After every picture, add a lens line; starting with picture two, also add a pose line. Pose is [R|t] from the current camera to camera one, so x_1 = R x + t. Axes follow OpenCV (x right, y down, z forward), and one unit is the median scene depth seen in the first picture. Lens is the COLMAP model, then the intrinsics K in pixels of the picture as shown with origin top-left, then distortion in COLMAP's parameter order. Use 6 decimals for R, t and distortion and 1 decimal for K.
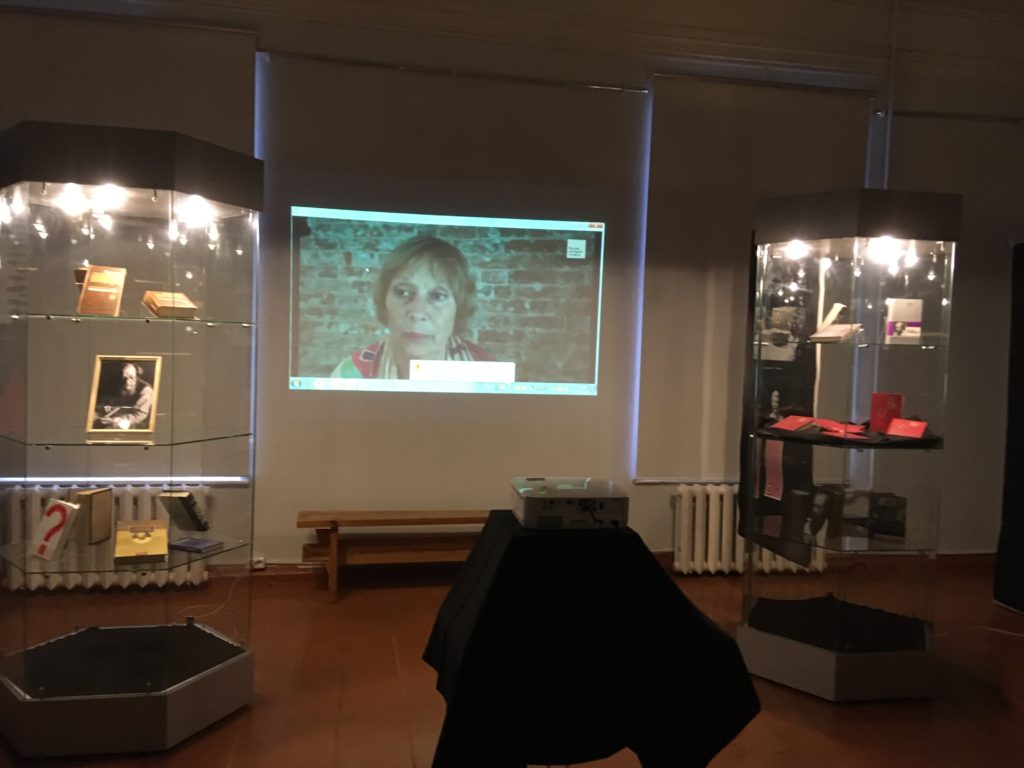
lens RADIAL K [[841.1, 0, 512.0], [0, 841.1, 384.0], [0, 0, 1]] dist [0.114673, -0.213034]
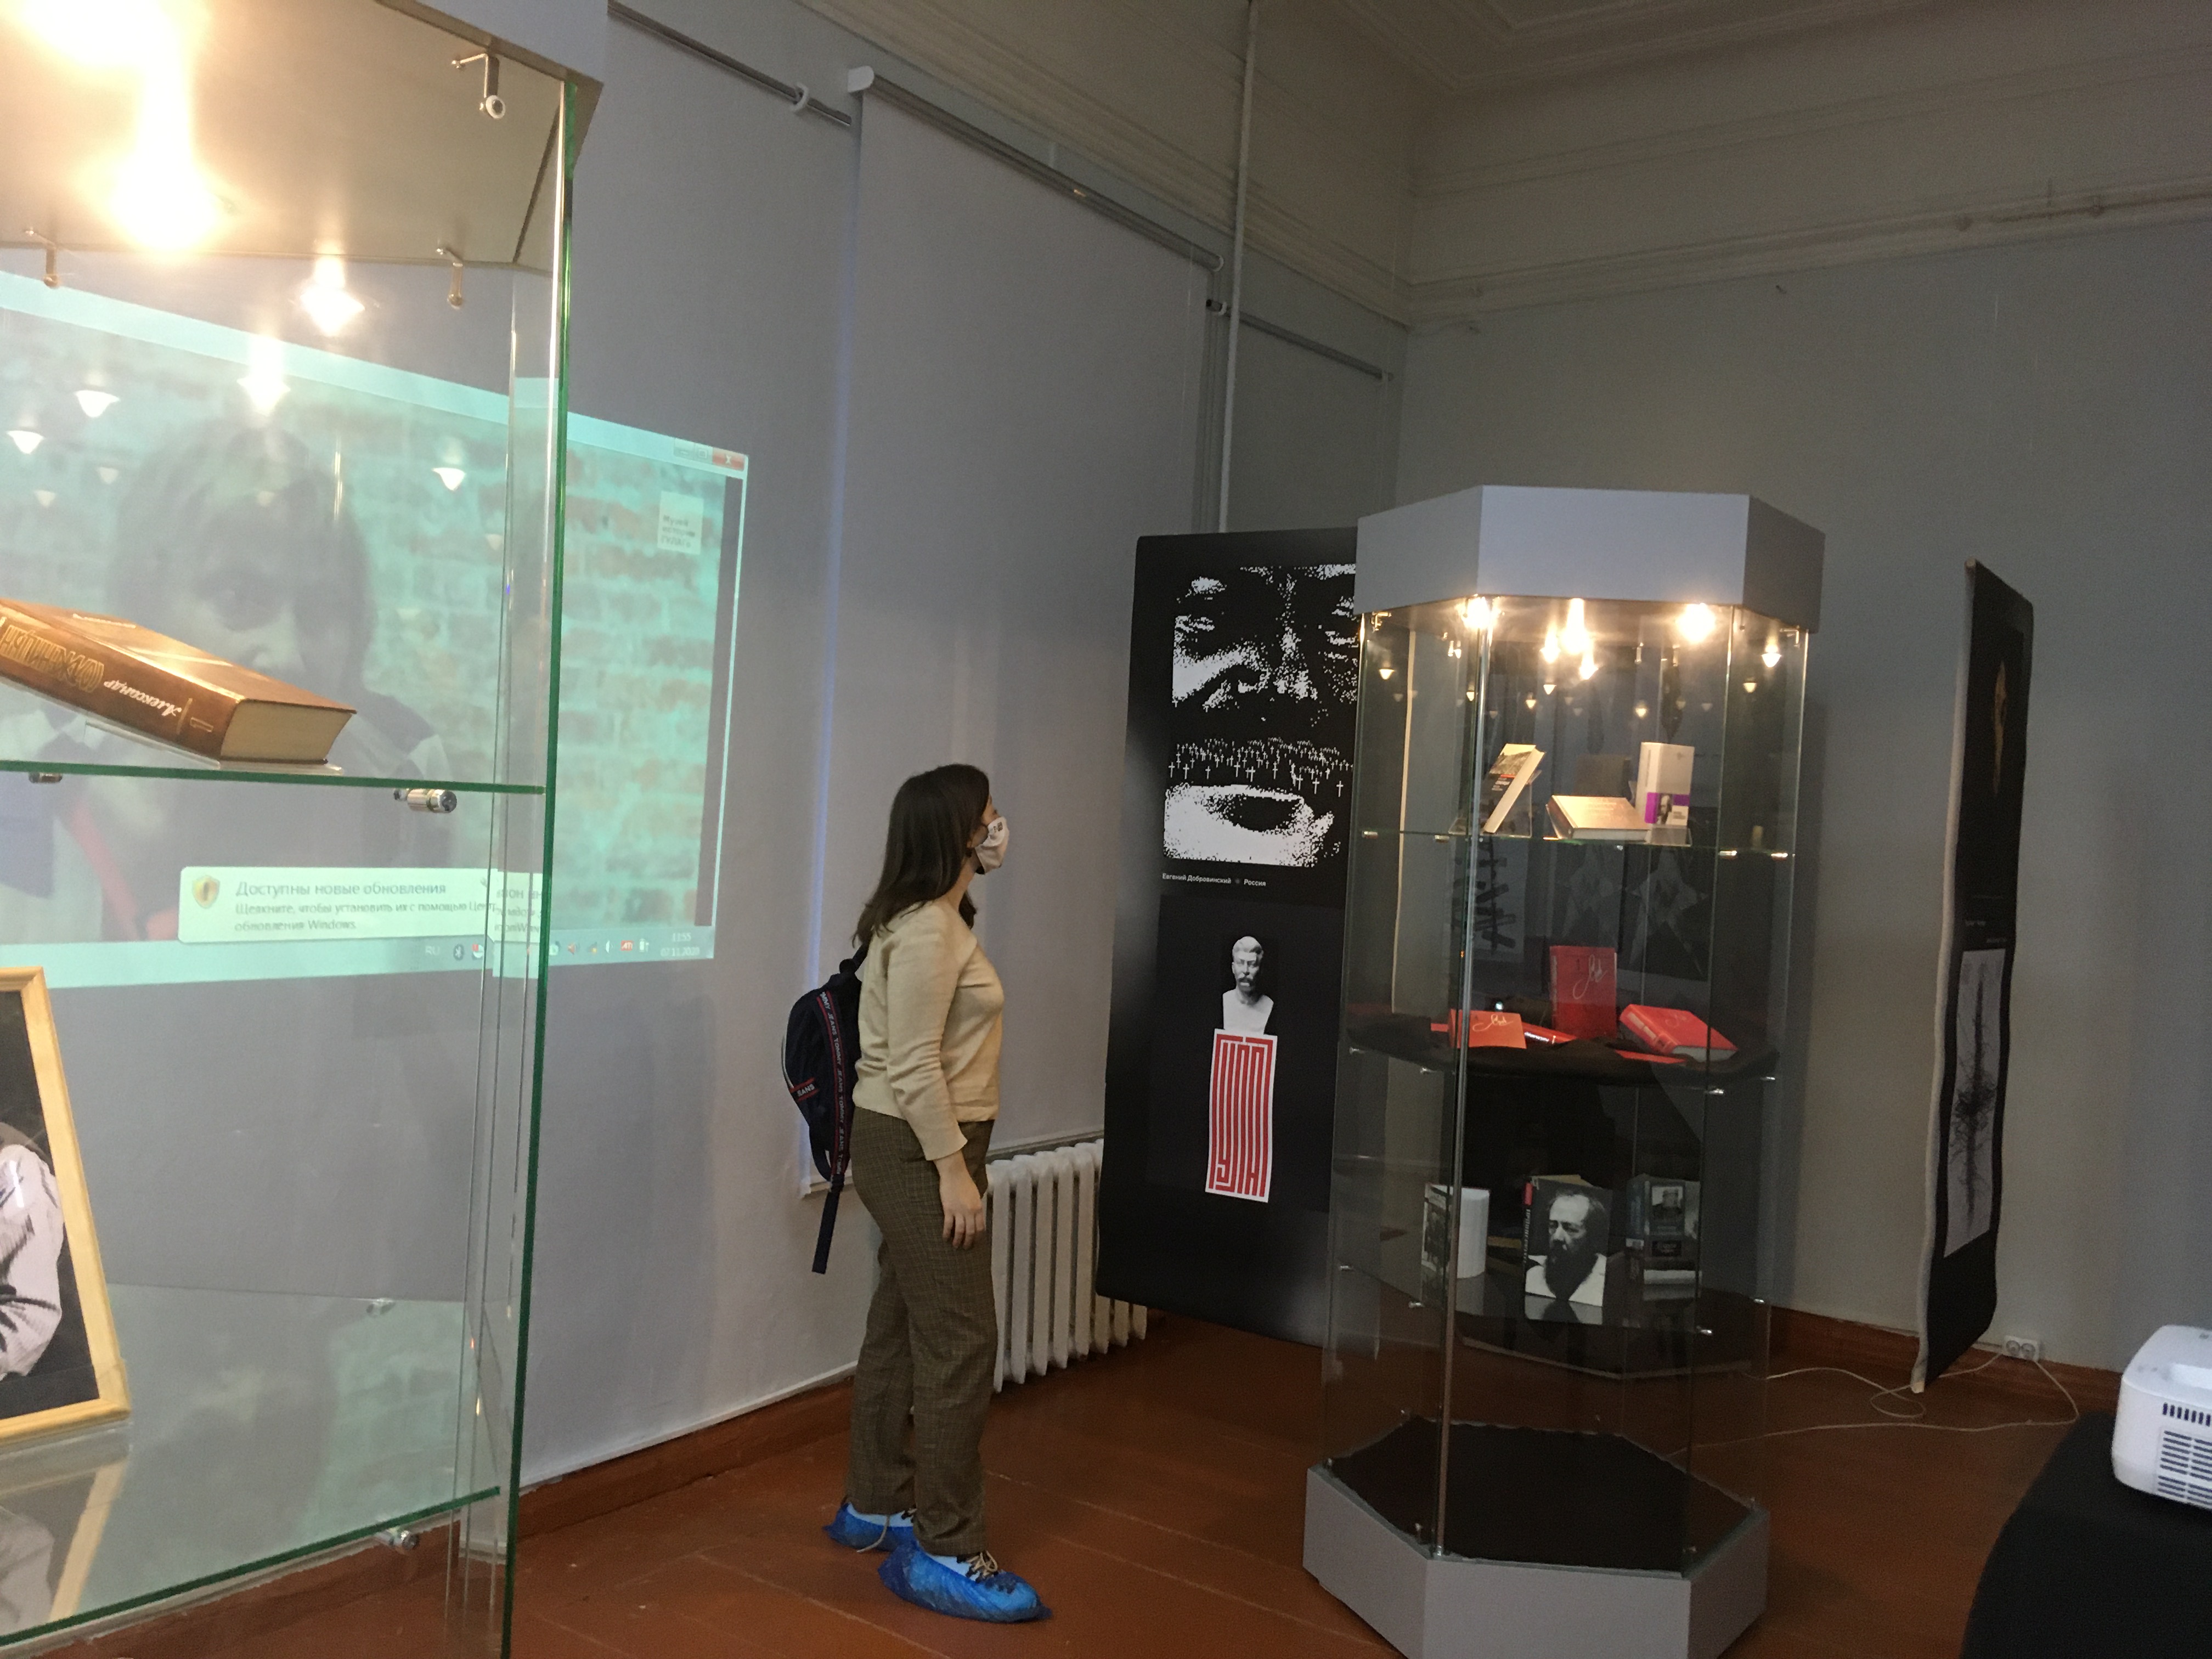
lens RADIAL K [[1932.3, 0, 1106.0], [0, 1932.3, 829.5], [0, 0, 1]] dist [0.088539, -0.000222]
pose [[0.705549, -0.003422, 0.708652, -0.410517], [0.001879, 0.999994, 0.002959, -0.048035], [-0.708658, -0.000757, 0.705552, 0.399963]]
